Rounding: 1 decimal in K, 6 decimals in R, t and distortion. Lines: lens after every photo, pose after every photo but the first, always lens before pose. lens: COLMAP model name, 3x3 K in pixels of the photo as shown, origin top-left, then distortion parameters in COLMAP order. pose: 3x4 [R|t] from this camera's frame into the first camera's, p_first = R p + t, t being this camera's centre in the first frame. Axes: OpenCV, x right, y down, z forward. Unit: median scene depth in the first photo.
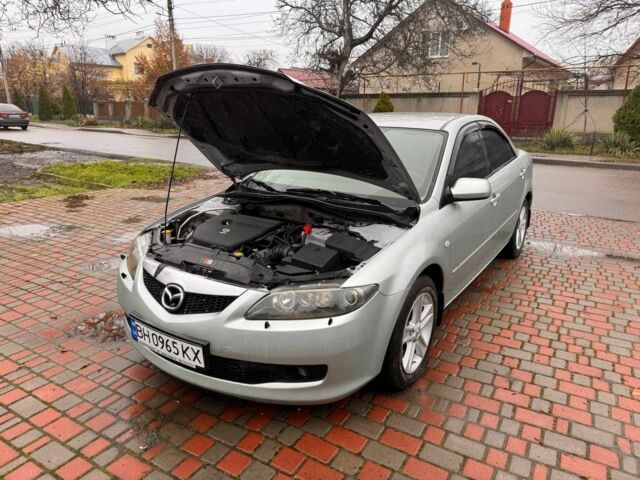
lens RADIAL K [[448.4, 0, 322.6], [0, 448.4, 238.7], [0, 0, 1]] dist [0.037609, -0.046913]
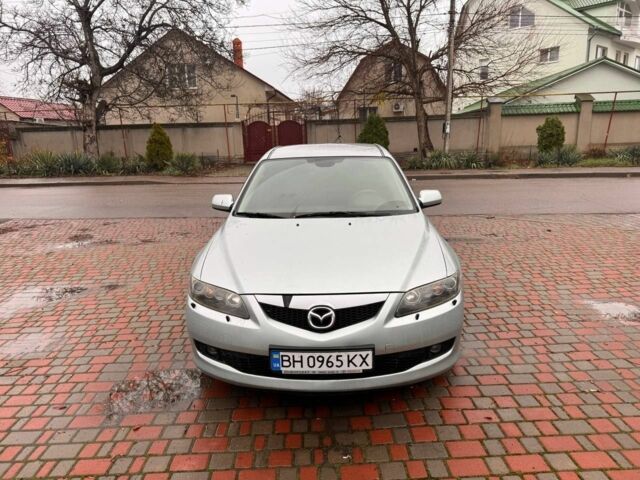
lens RADIAL K [[448.4, 0, 317.2], [0, 448.4, 241.1], [0, 0, 1]] dist [0.037609, -0.046913]
pose [[0.846904, -0.150959, 0.509868, -0.821150], [0.178588, 0.983909, -0.005329, -0.047168], [-0.500860, 0.095570, 0.860236, 0.044666]]
